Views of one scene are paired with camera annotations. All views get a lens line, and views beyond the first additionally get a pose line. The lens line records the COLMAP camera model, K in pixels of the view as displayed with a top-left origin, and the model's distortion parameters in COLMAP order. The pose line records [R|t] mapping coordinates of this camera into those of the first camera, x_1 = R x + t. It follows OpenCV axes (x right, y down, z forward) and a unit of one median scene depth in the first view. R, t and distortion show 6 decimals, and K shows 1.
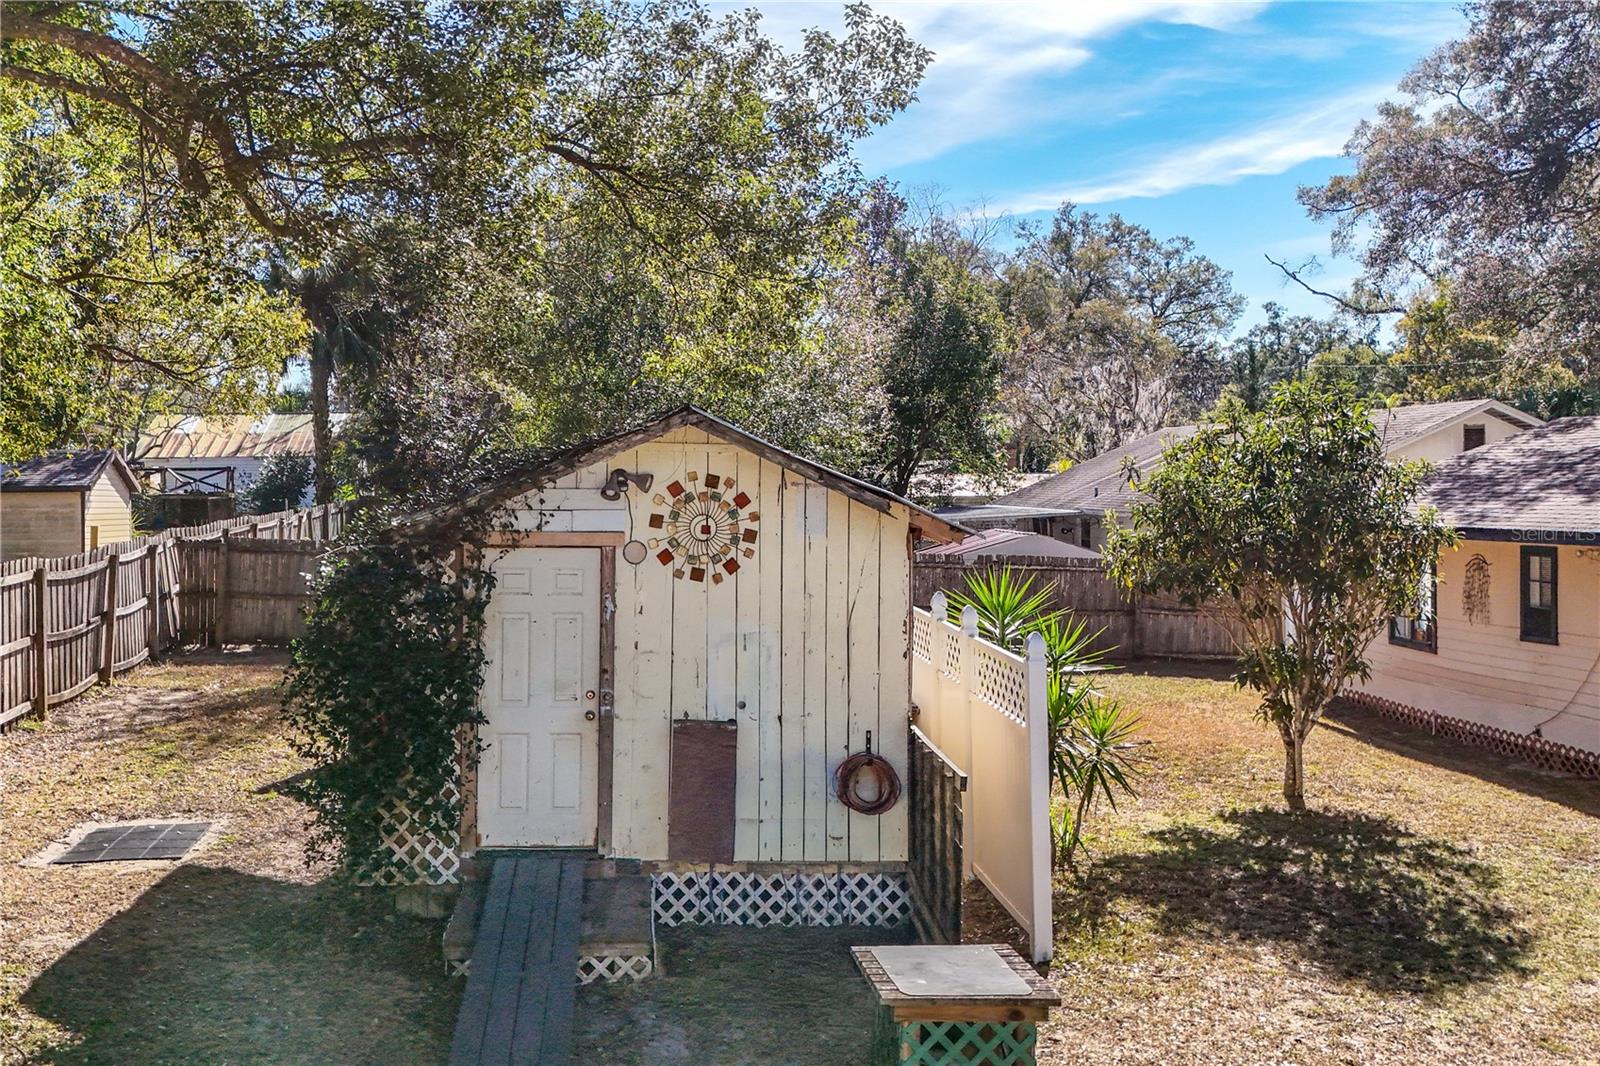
lens RADIAL K [[1522.7, 0, 732.8], [0, 1522.7, 501.0], [0, 0, 1]] dist [0.053488, 0.000000]
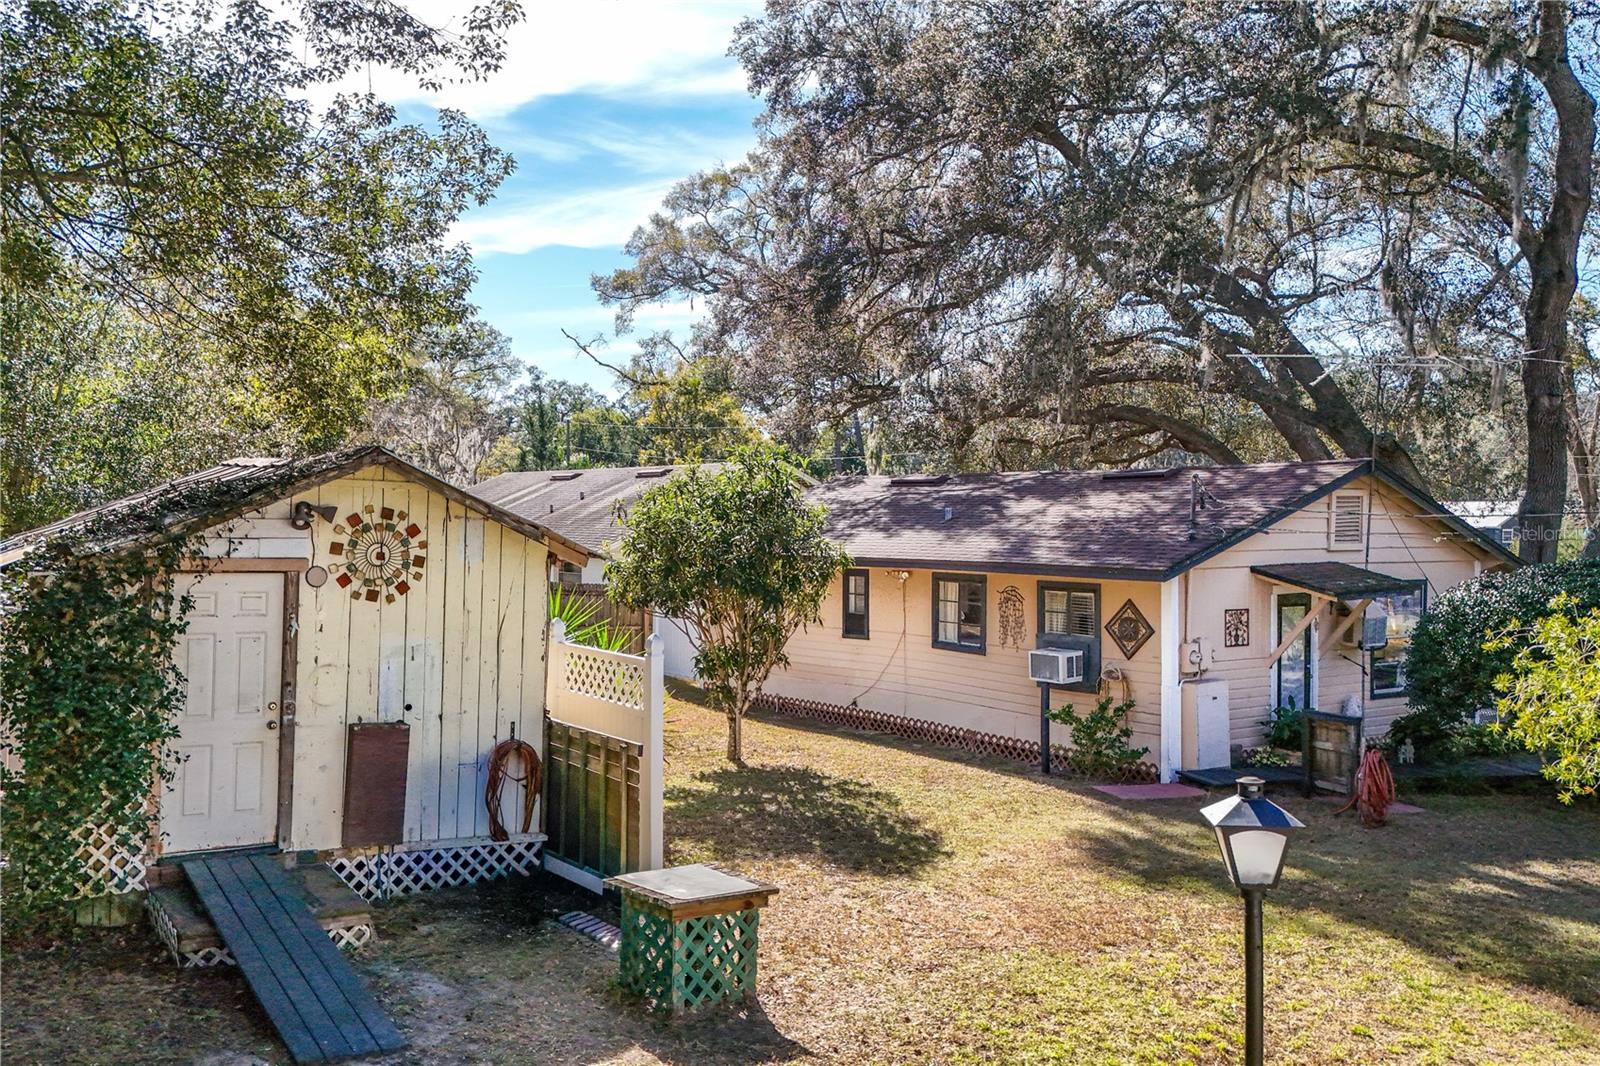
lens RADIAL K [[1388.4, 0, 778.9], [0, 1388.4, 527.2], [0, 0, 1]] dist [0.081100, -0.076869]
pose [[0.863203, 0.008597, 0.504784, -0.226687], [-0.005102, 0.999953, -0.008304, 0.003246], [-0.504831, 0.004592, 0.863206, -0.051094]]
